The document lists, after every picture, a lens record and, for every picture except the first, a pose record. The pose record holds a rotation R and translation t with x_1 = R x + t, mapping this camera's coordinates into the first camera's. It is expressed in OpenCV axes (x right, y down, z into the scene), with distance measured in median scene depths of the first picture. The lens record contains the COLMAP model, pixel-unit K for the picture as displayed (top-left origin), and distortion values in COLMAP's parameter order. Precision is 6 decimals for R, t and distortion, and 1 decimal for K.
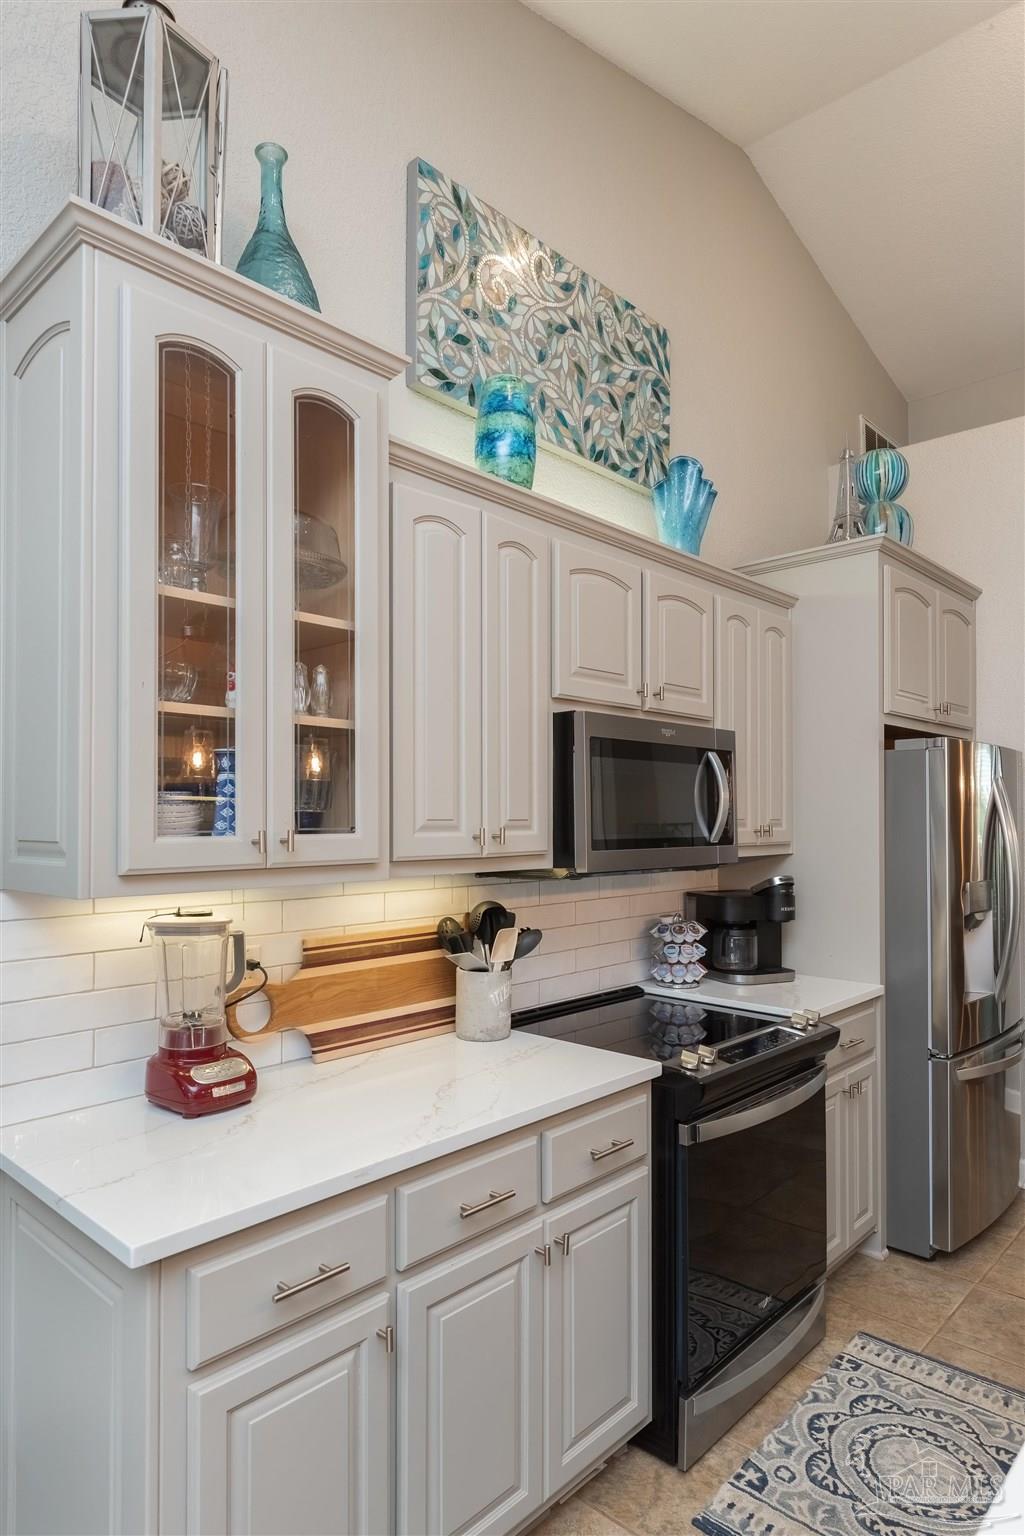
lens RADIAL K [[905.0, 0, 512.9], [0, 905.0, 803.7], [0, 0, 1]] dist [0.005456, 0.001423]
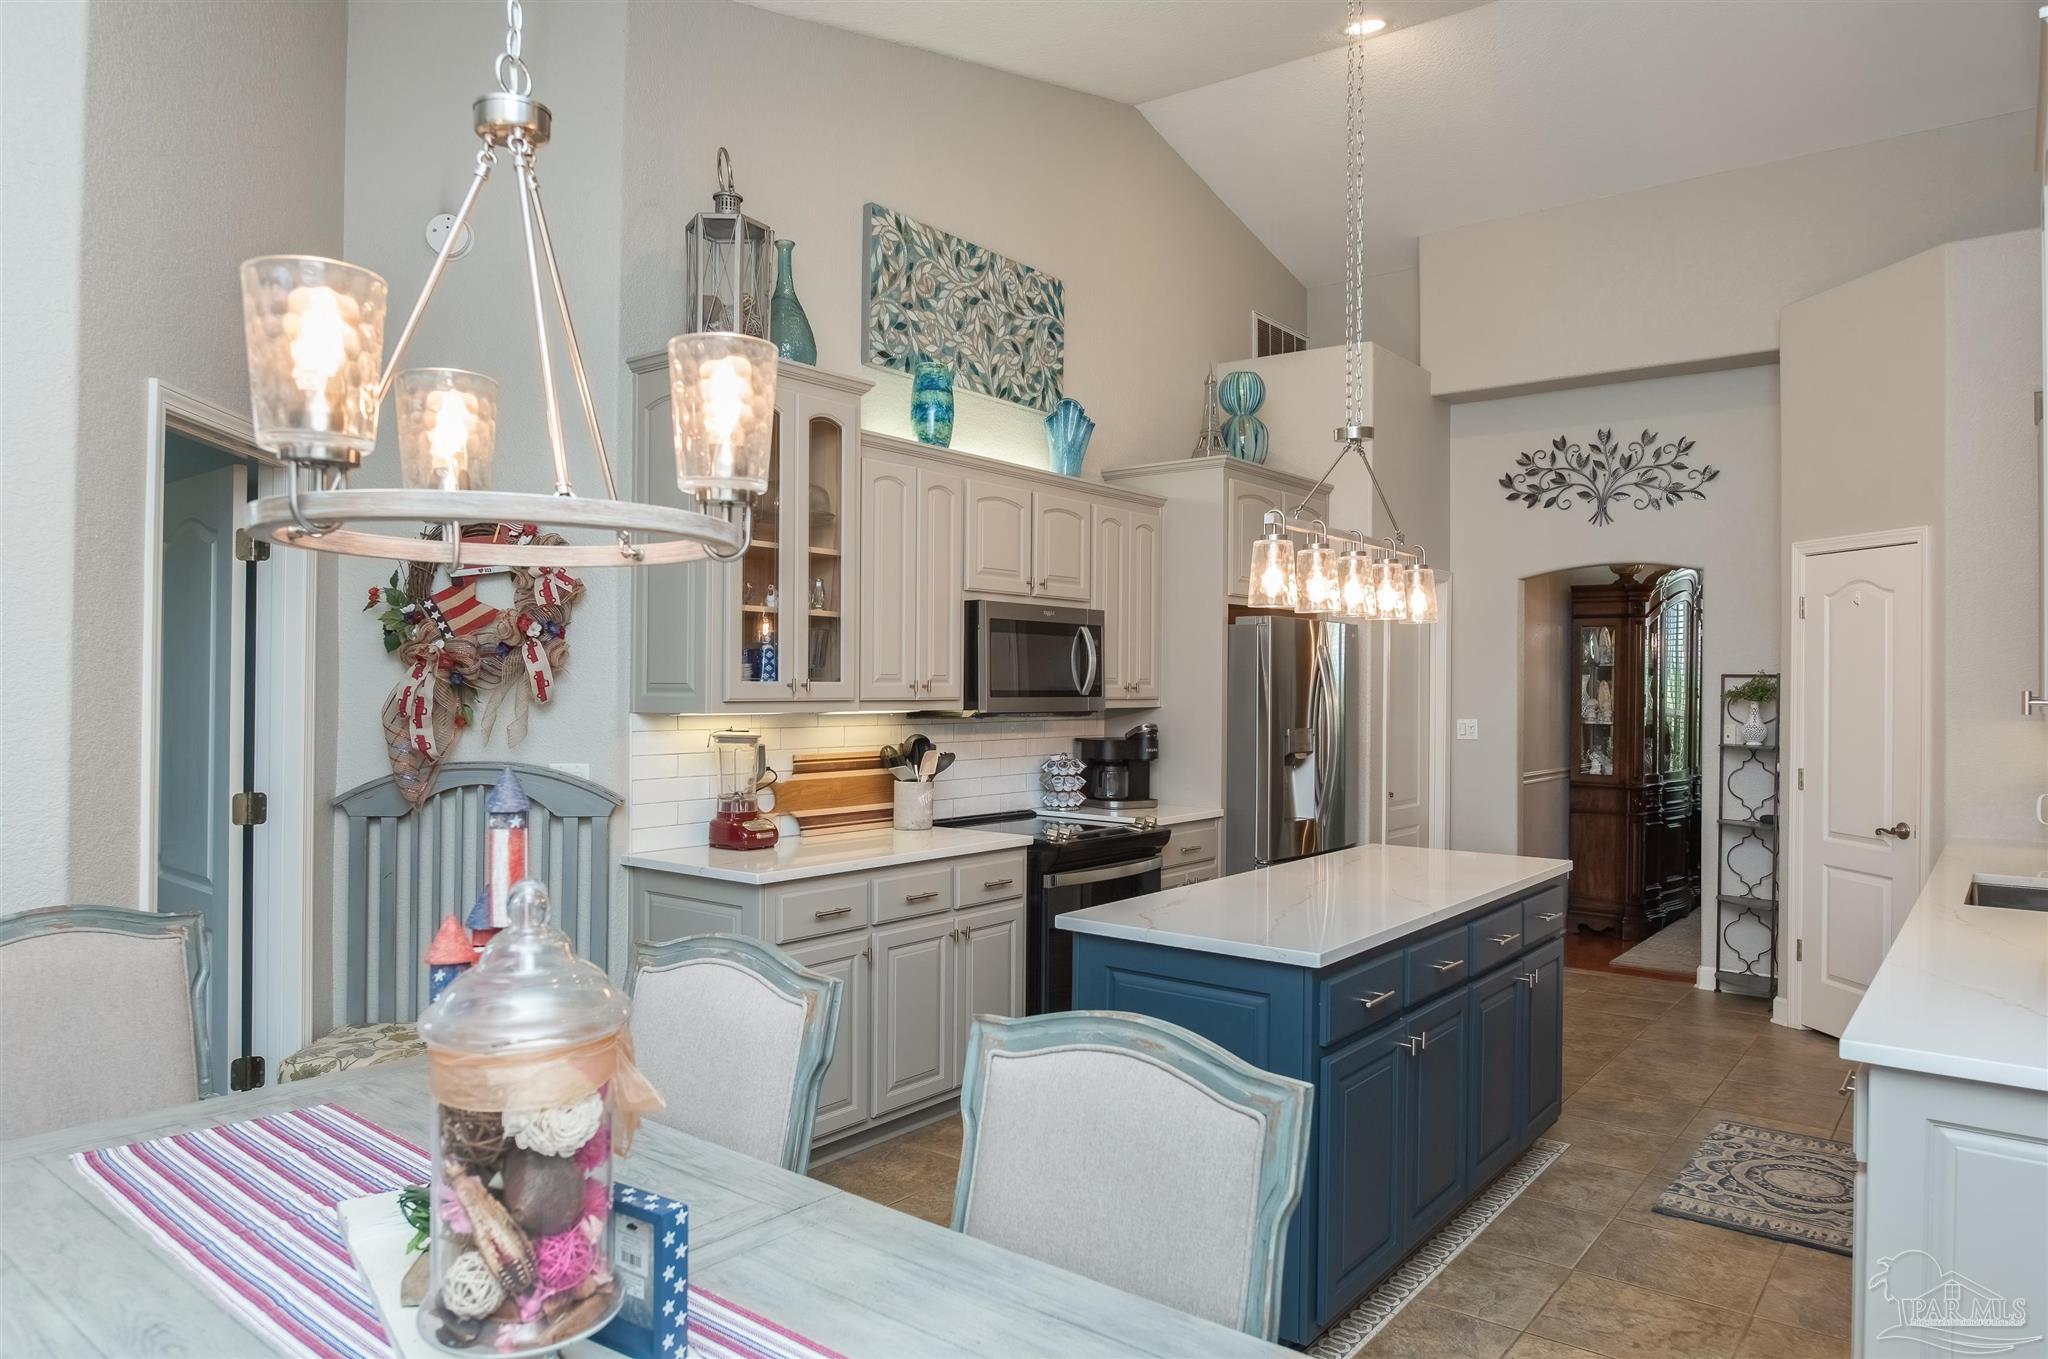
lens RADIAL K [[1276.6, 0, 1024.0], [0, 1276.6, 679.5], [0, 0, 1]] dist [-0.040275, -0.000053]
pose [[0.996623, 0.007882, 0.081730, -0.022712], [-0.008819, 0.999899, 0.011107, 0.000401], [-0.081635, -0.011790, 0.996593, -0.903808]]
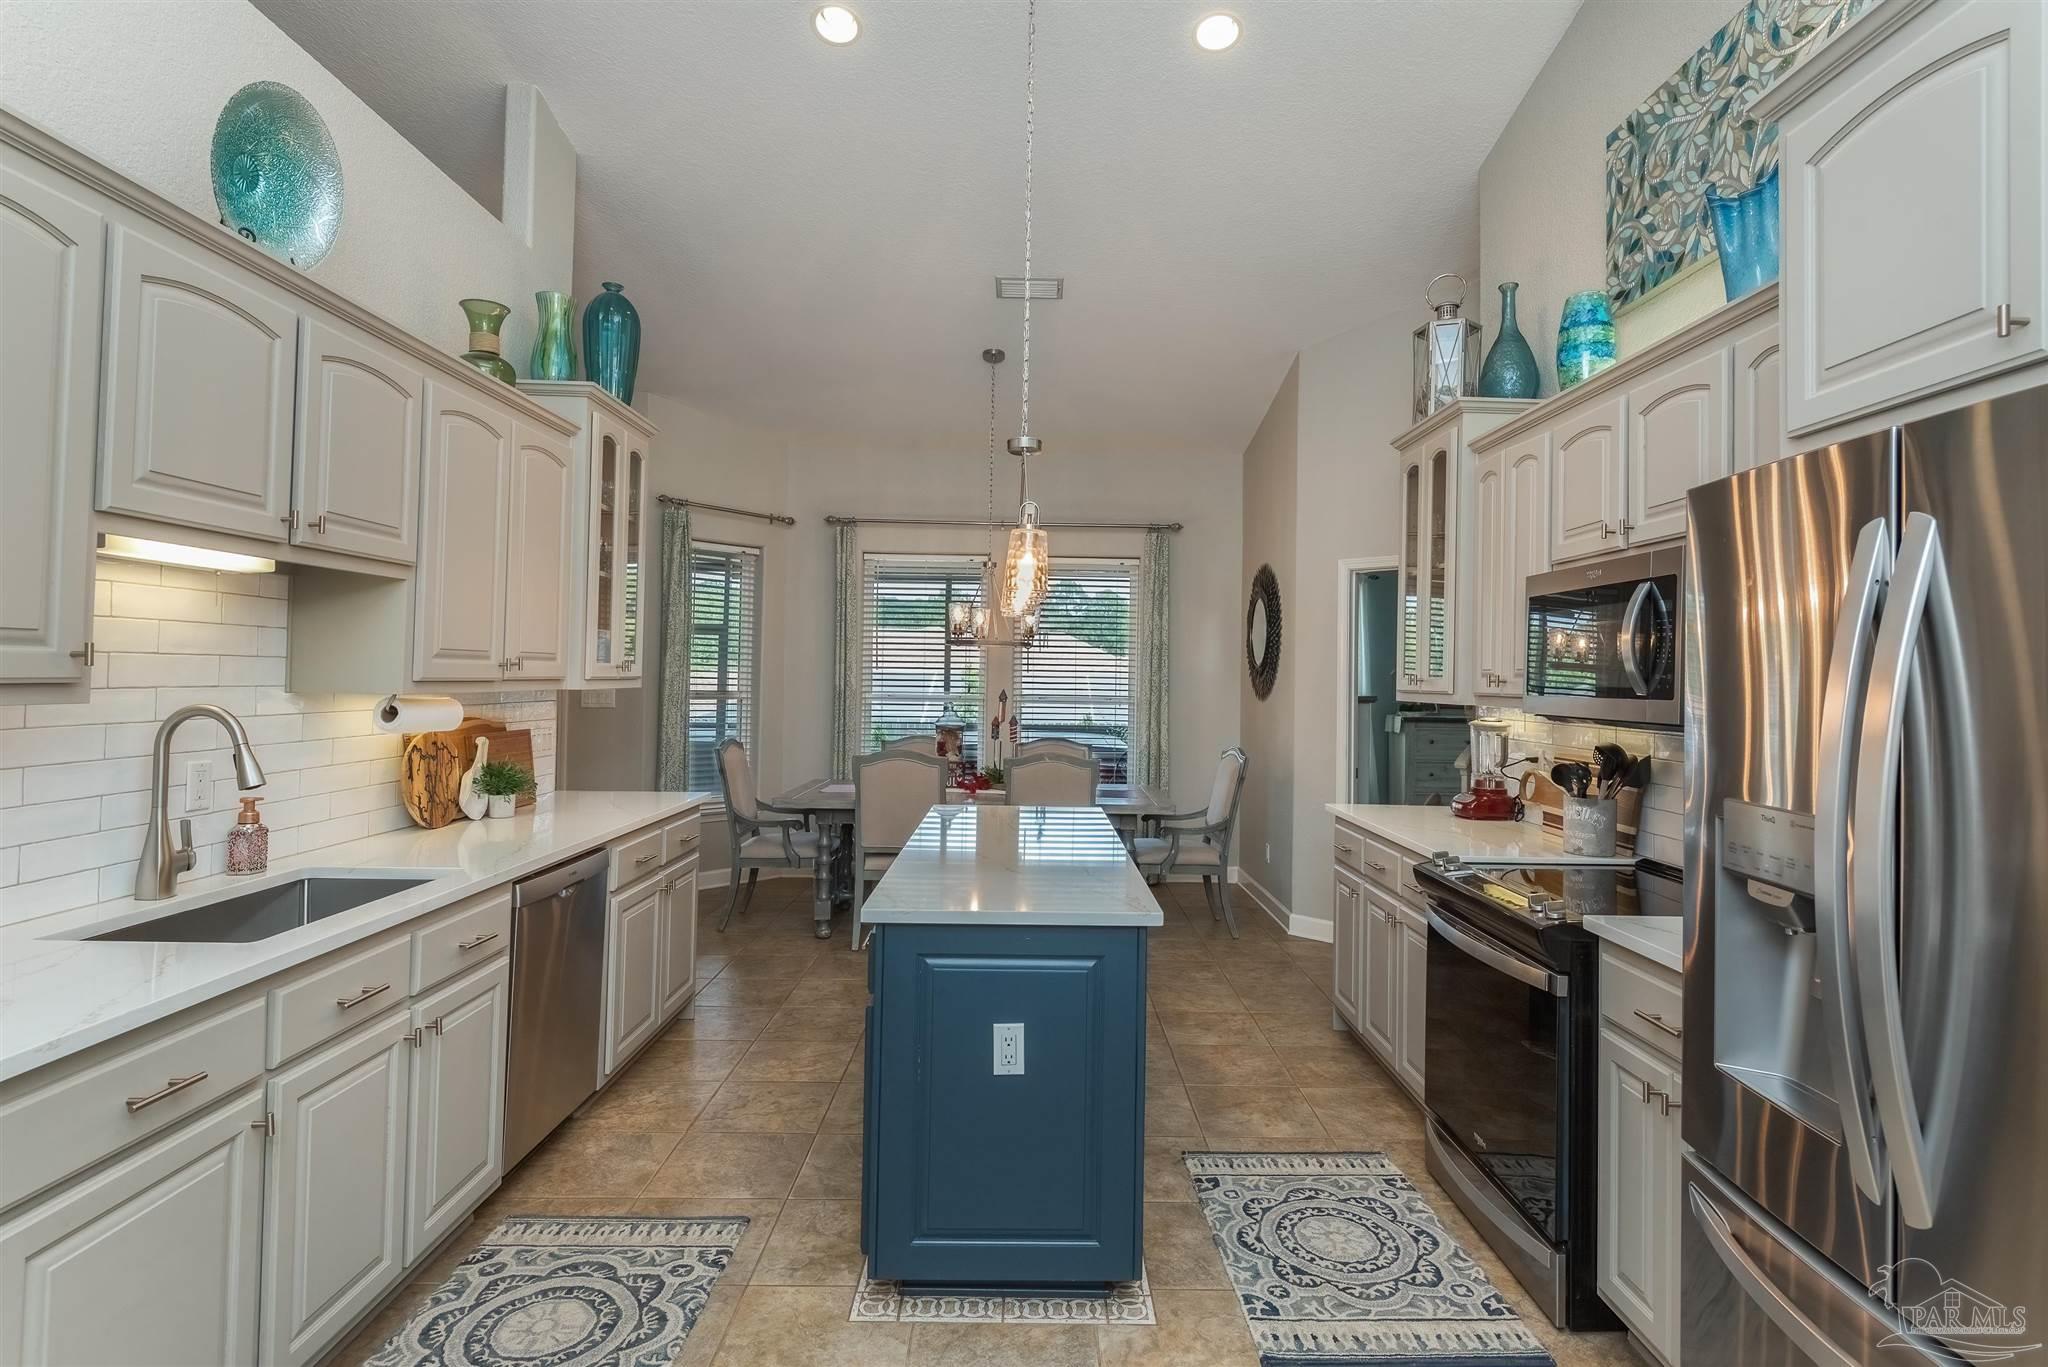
lens RADIAL K [[1048.3, 0, 1063.7], [0, 1048.3, 670.5], [0, 0, 1]] dist [-0.023801, -0.000917]
pose [[-0.705185, -0.018967, -0.708770, 1.292188], [-0.006826, 0.999777, -0.019963, 0.045414], [0.708991, -0.009239, -0.705157, 1.342750]]
